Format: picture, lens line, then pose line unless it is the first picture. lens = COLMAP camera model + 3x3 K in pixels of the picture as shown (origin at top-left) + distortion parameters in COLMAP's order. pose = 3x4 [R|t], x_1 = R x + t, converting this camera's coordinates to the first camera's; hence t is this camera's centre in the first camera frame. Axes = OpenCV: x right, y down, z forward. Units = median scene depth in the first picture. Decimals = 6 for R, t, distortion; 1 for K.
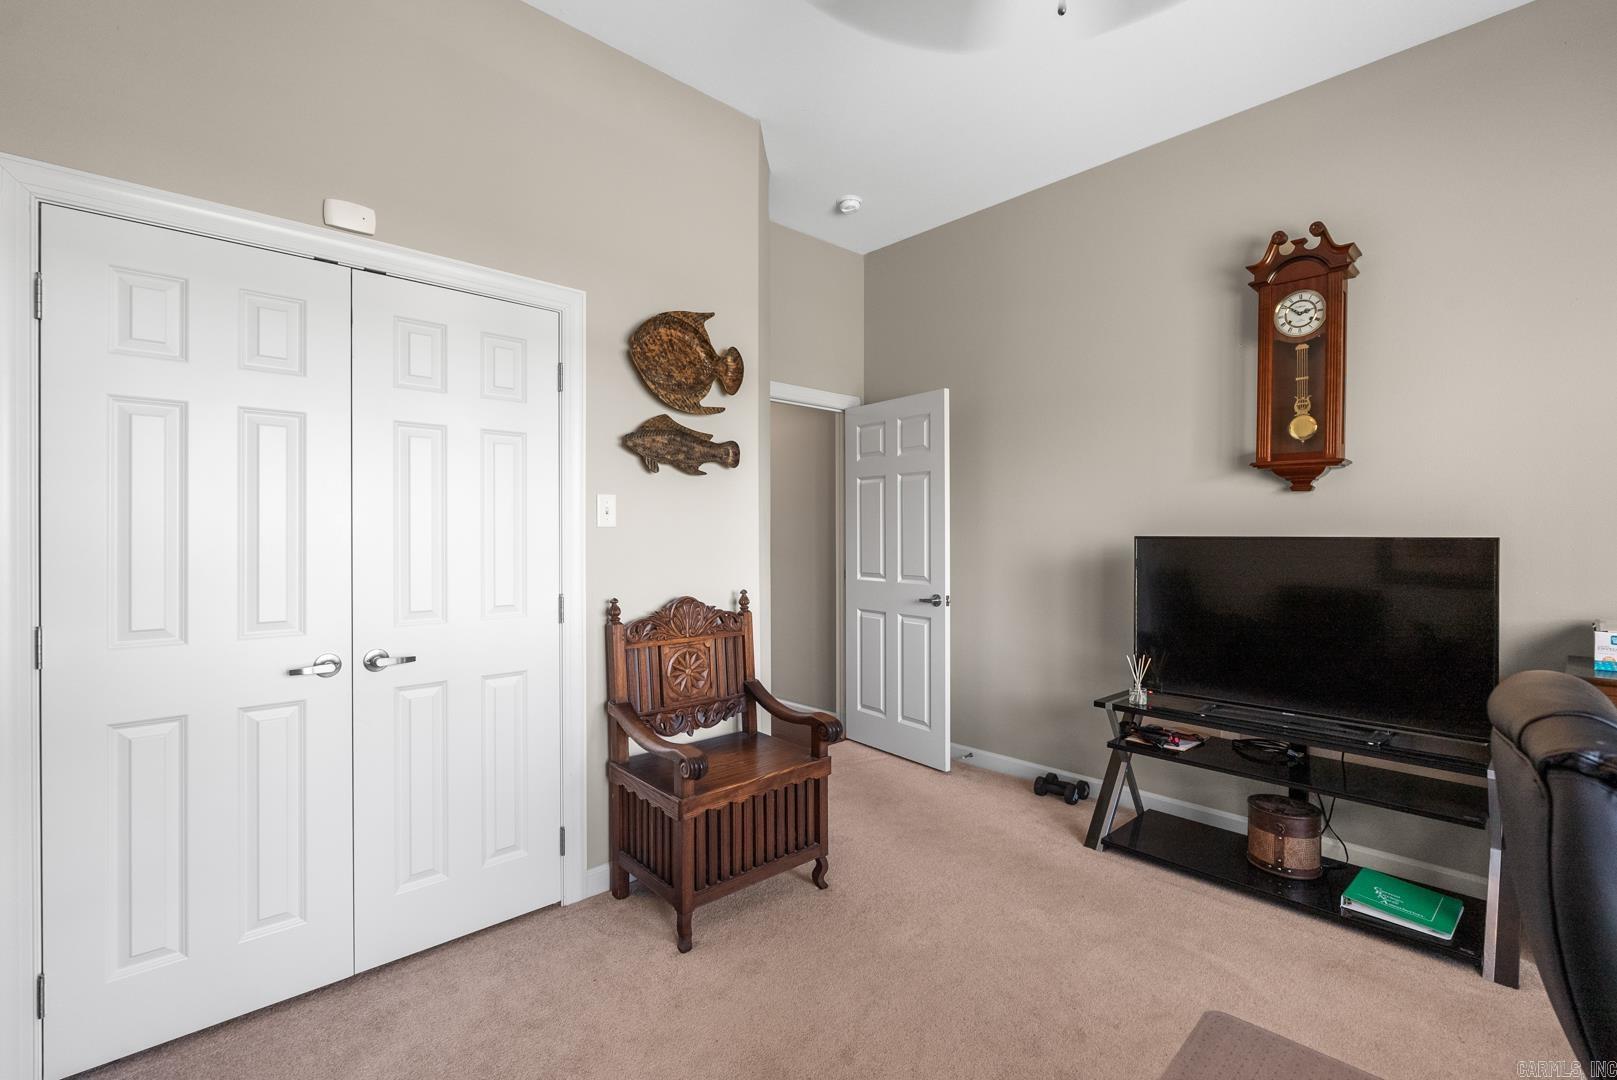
lens RADIAL K [[727.7, 0, 808.5], [0, 727.7, 540.0], [0, 0, 1]] dist [-0.006935, -0.000141]
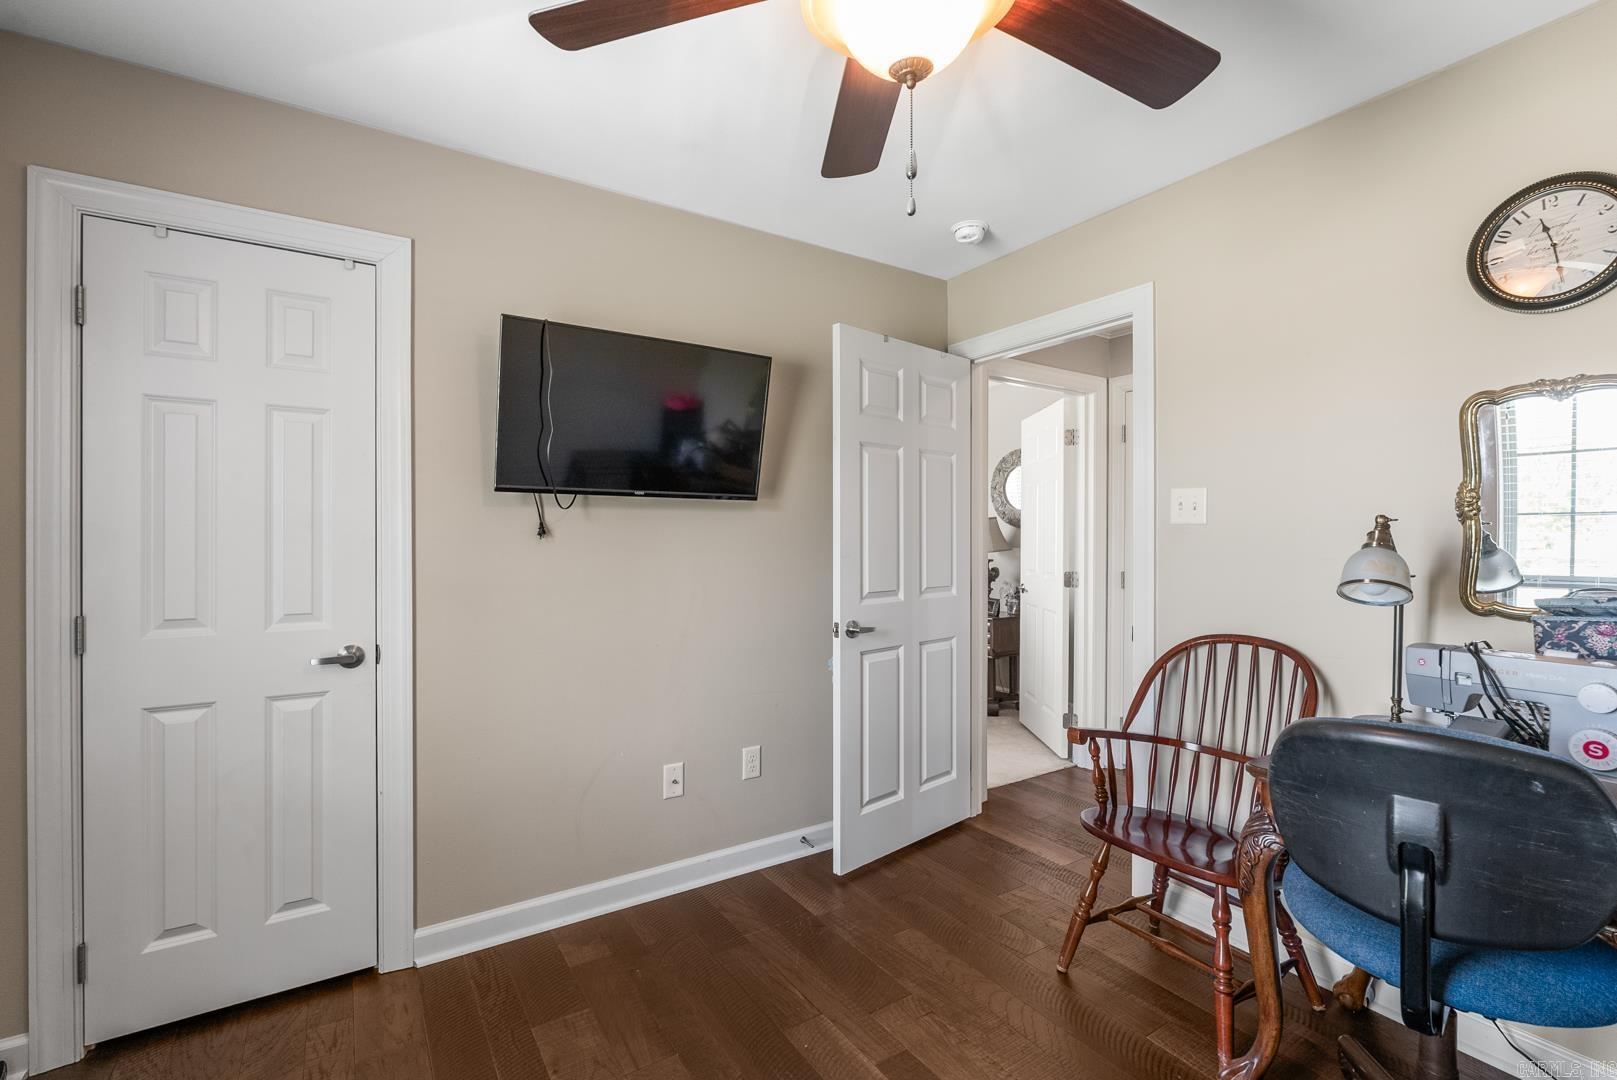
lens RADIAL K [[715.2, 0, 808.5], [0, 715.2, 540.0], [0, 0, 1]] dist [-0.007272, 0.000044]
pose [[0.983225, 0.011009, -0.182065, 0.243540], [-0.010919, 0.999939, 0.001494, -0.002592], [0.182071, 0.000519, 0.983285, 0.230587]]
